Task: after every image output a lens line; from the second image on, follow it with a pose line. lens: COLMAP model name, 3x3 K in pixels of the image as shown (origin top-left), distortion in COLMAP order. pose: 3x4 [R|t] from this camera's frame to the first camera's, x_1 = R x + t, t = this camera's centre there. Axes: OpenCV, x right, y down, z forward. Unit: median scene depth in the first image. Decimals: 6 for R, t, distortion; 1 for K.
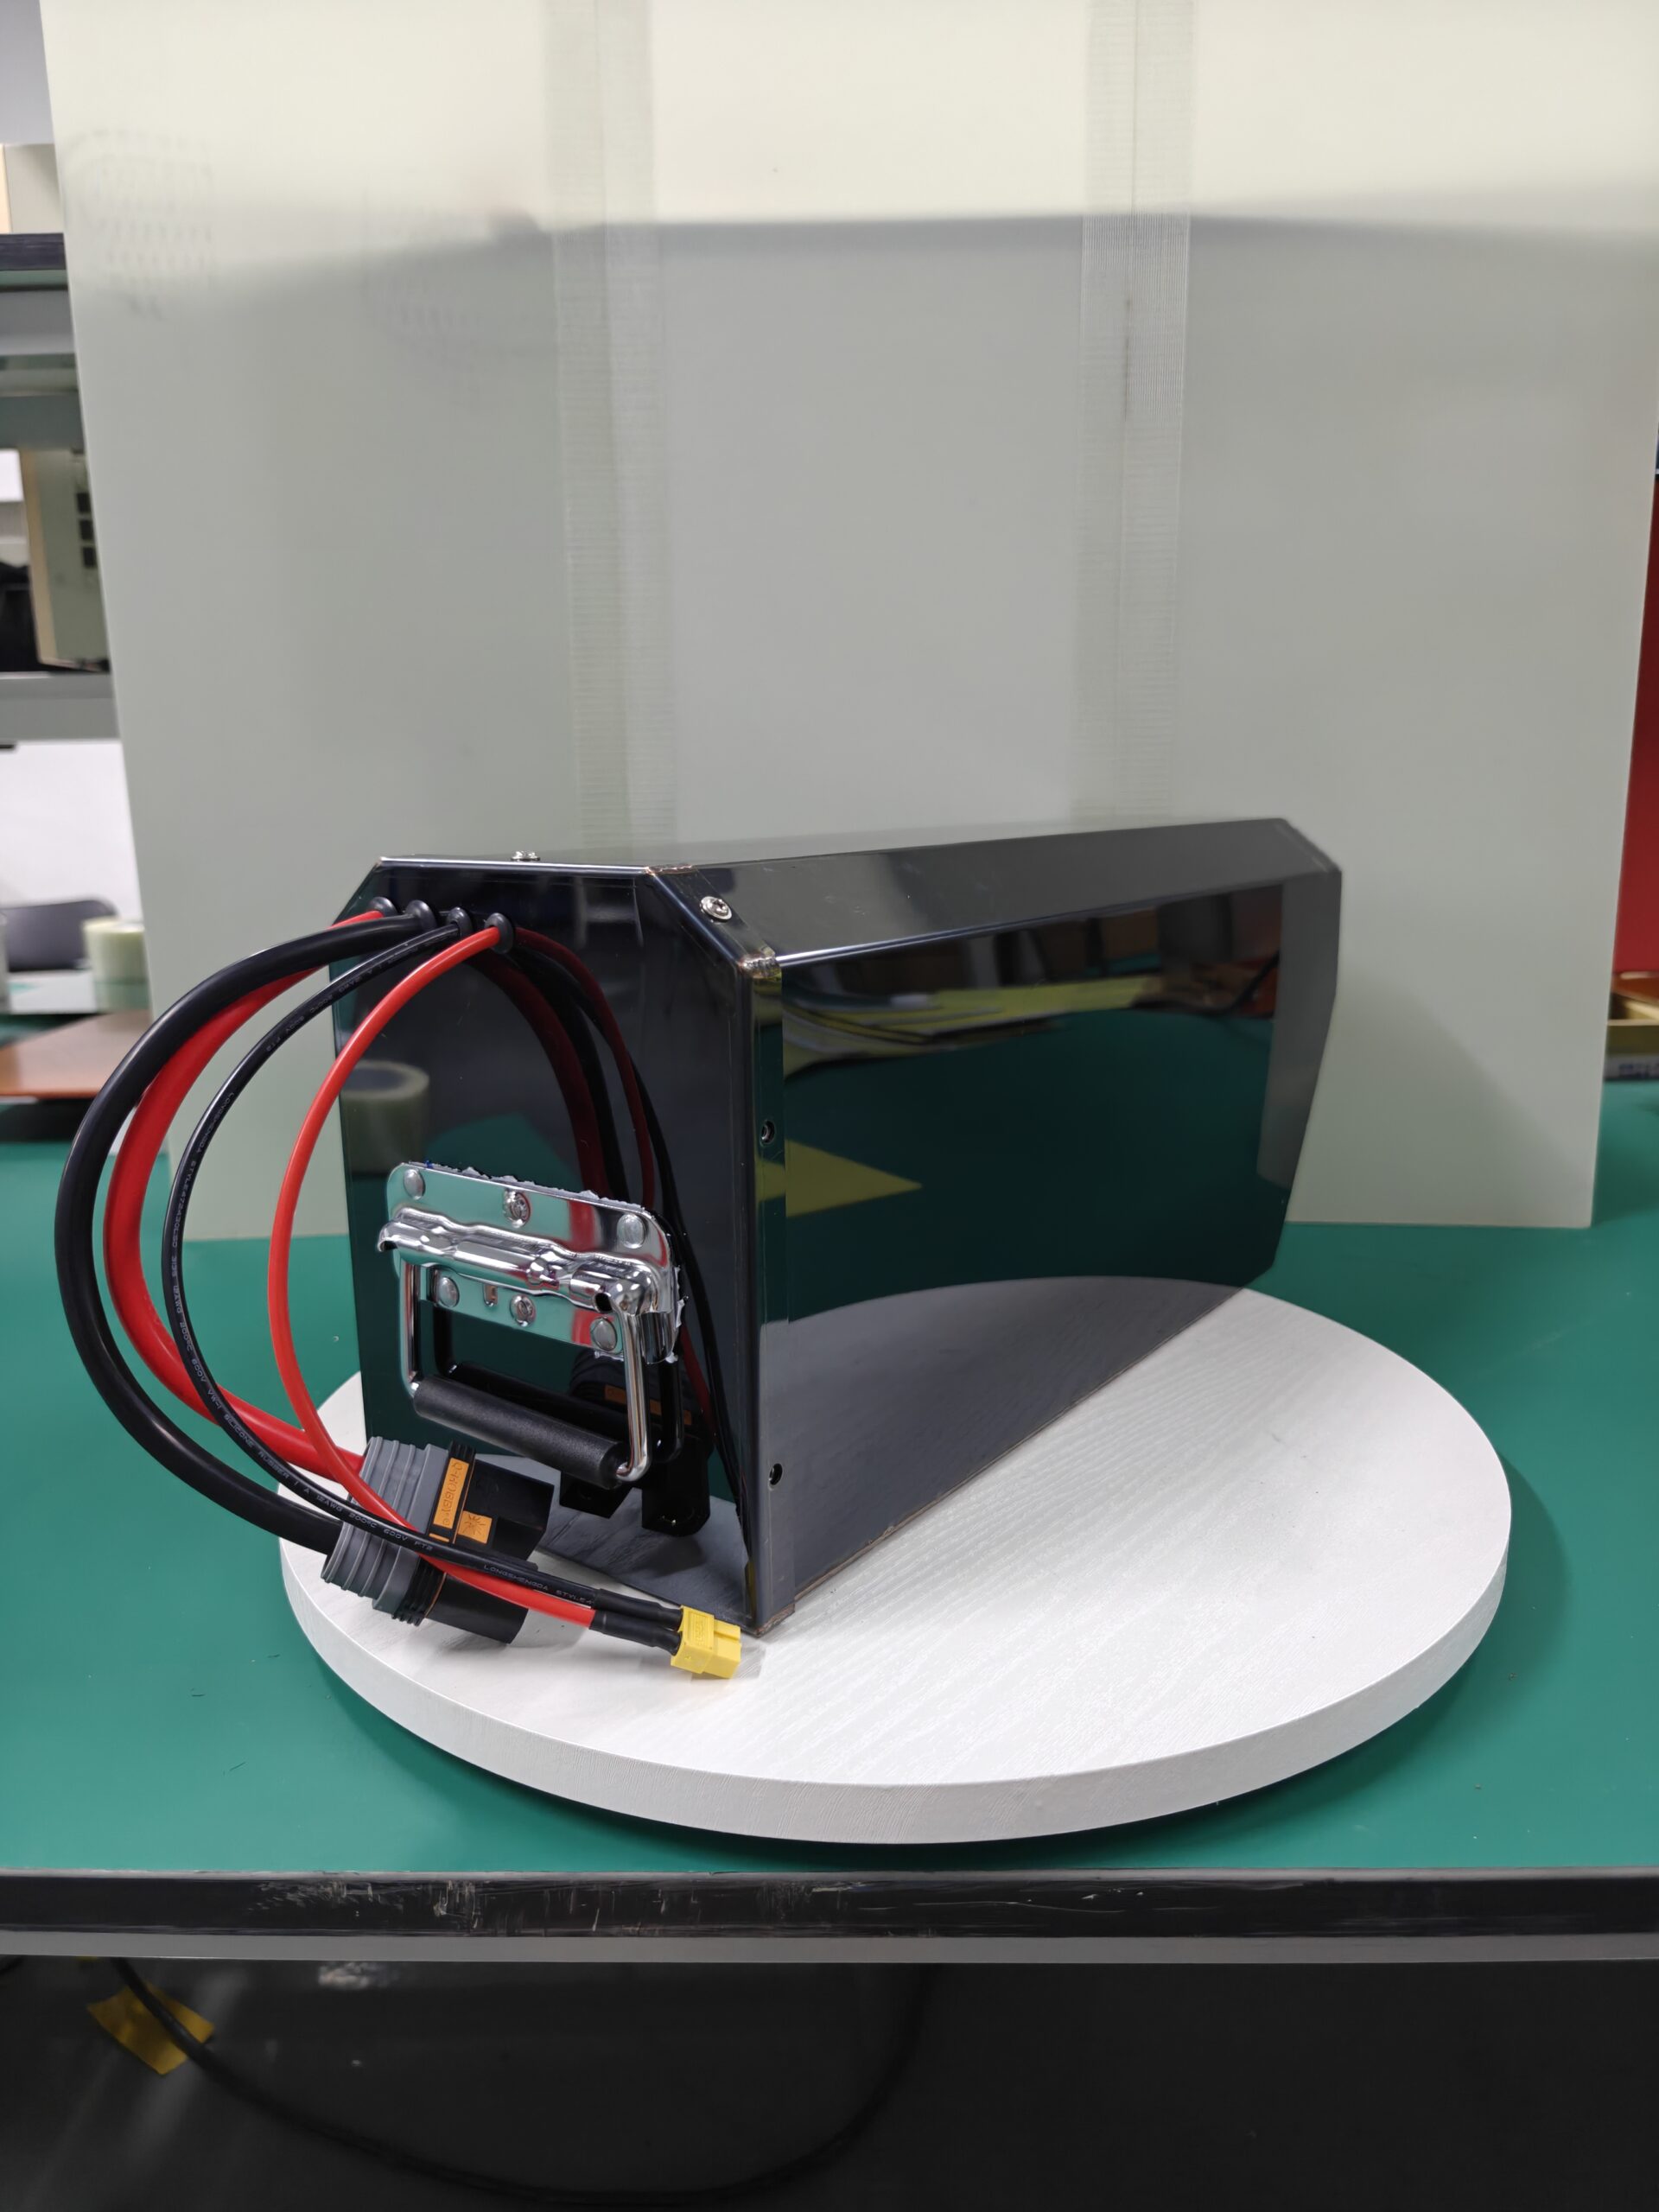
lens RADIAL K [[1500.7, 0, 829.5], [0, 1500.7, 1106.0], [0, 0, 1]] dist [-0.038520, -0.055835]
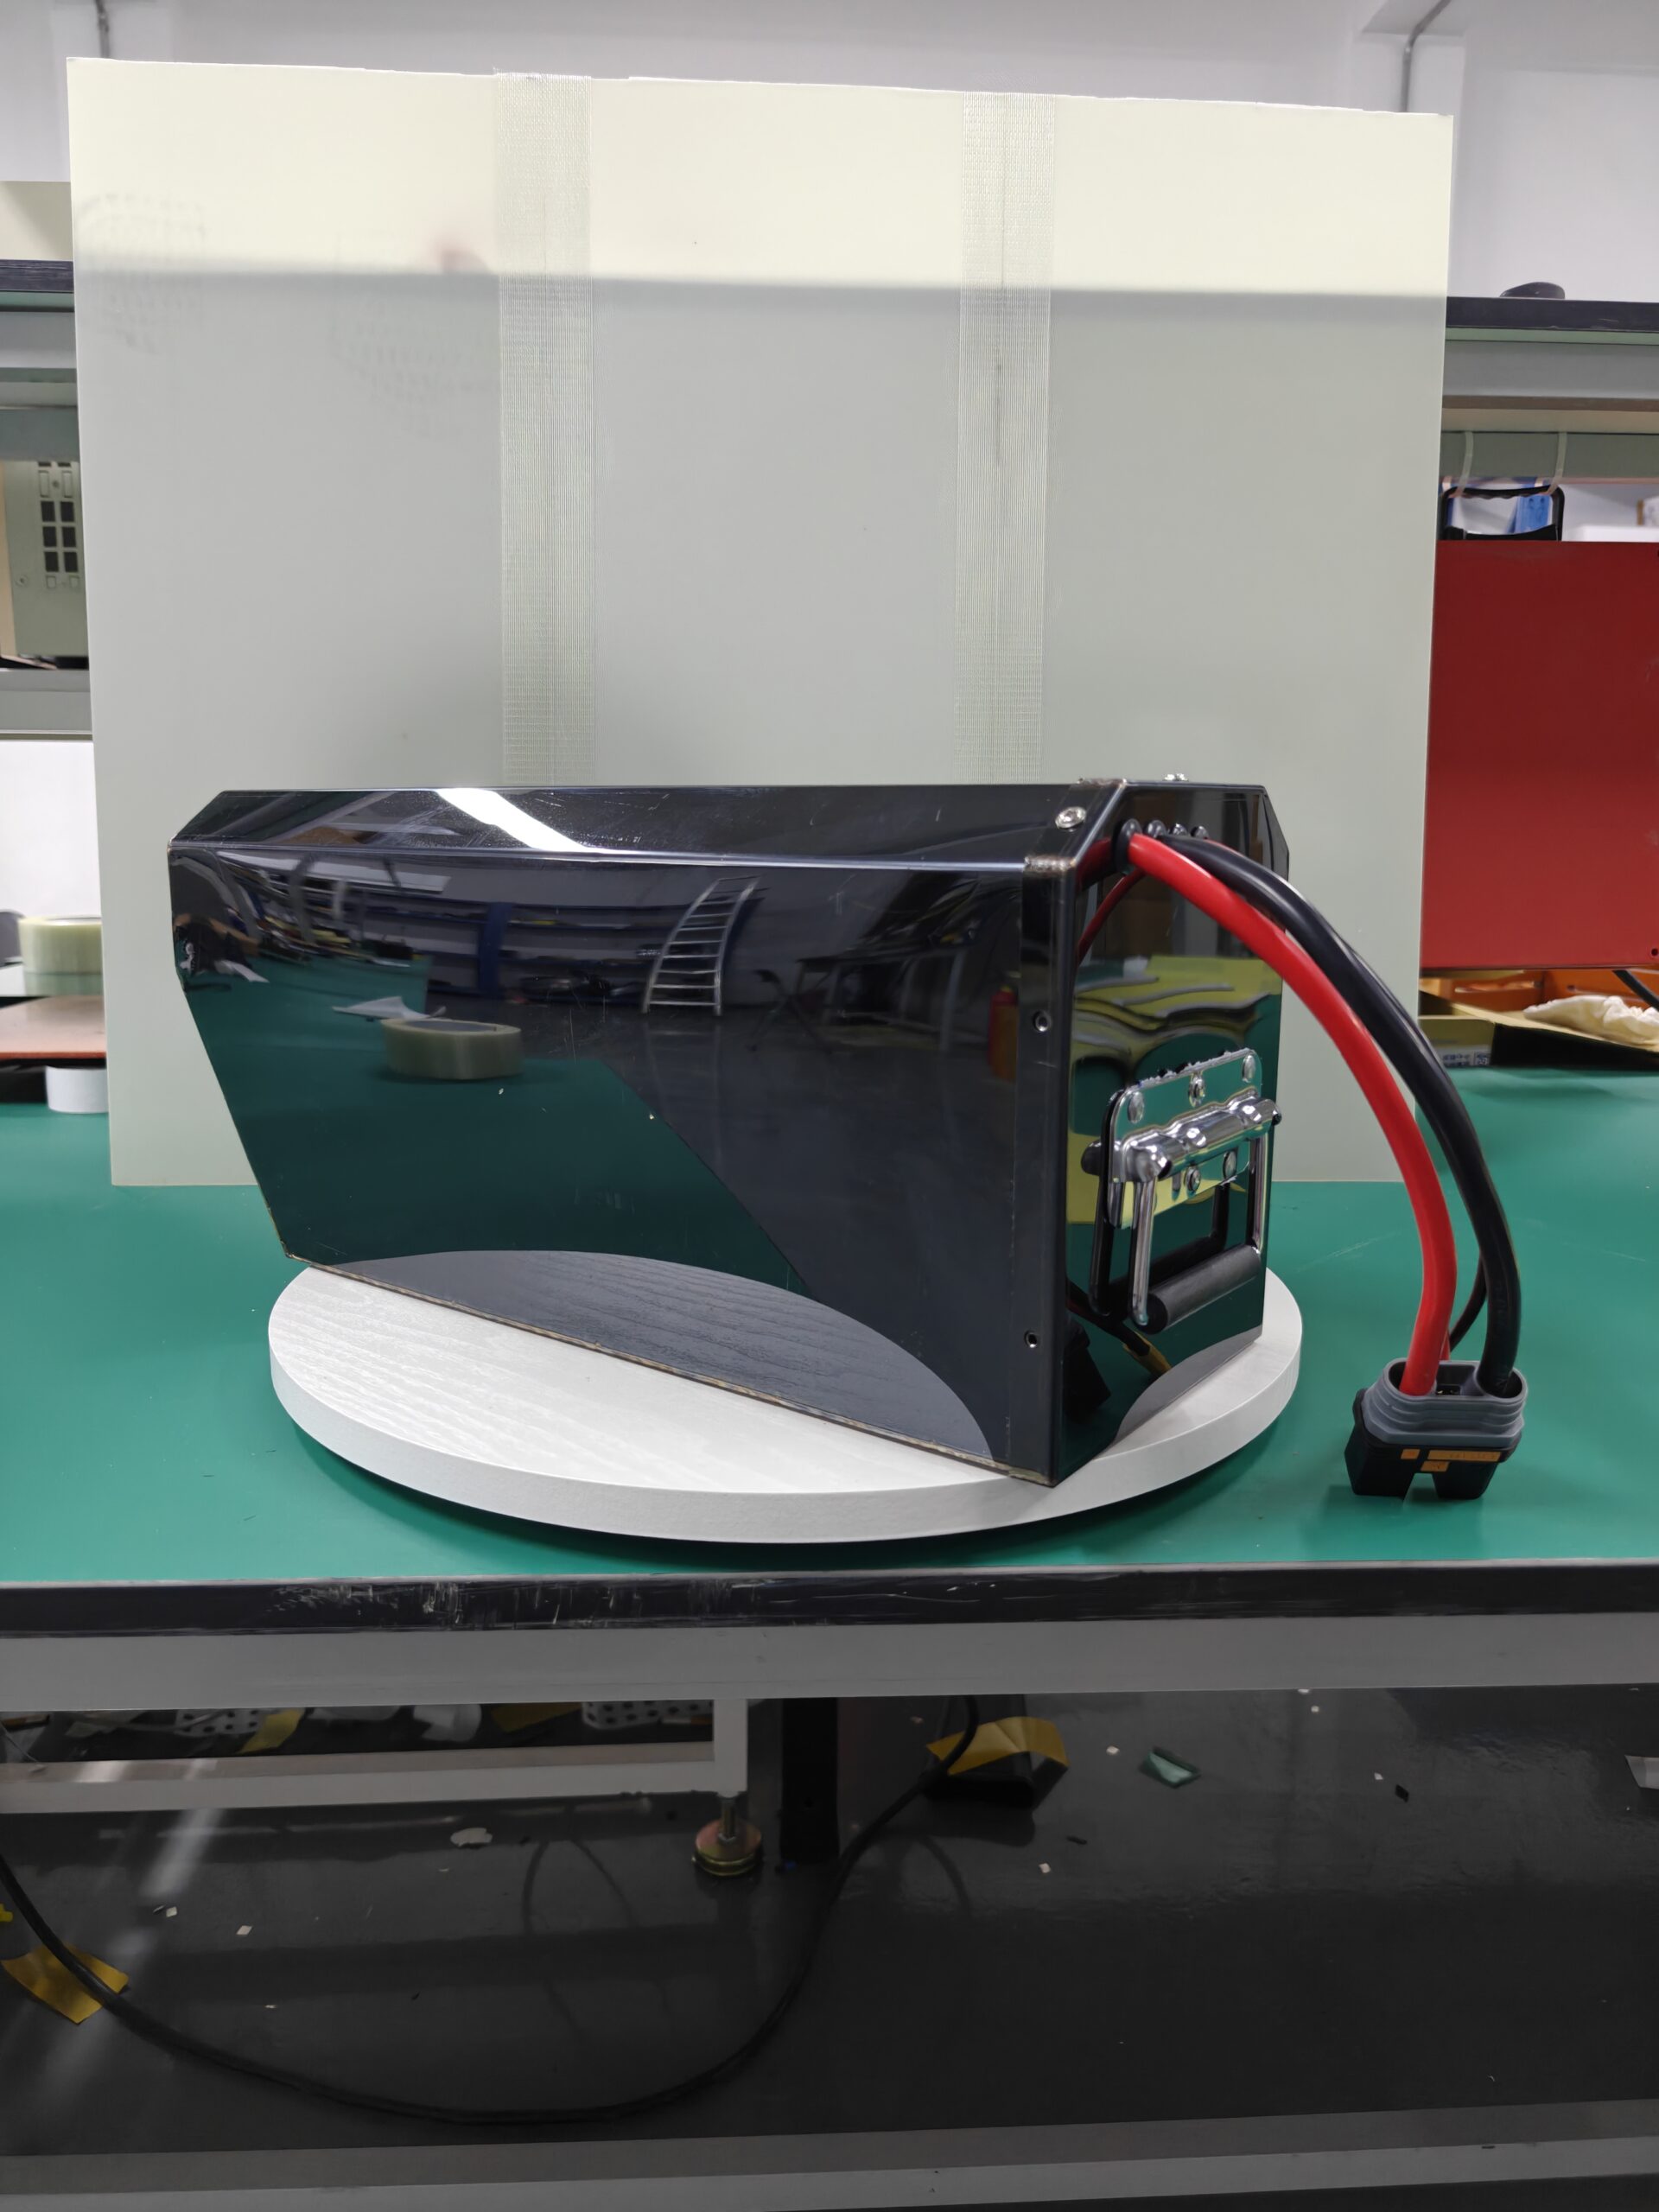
lens RADIAL K [[1500.7, 0, 829.5], [0, 1500.7, 1106.0], [0, 0, 1]] dist [-0.038520, -0.055835]
pose [[0.997541, 0.012272, 0.069003, -0.021324], [-0.009834, 0.999320, -0.035550, 0.168260], [-0.069393, 0.034784, 0.996983, -0.276977]]
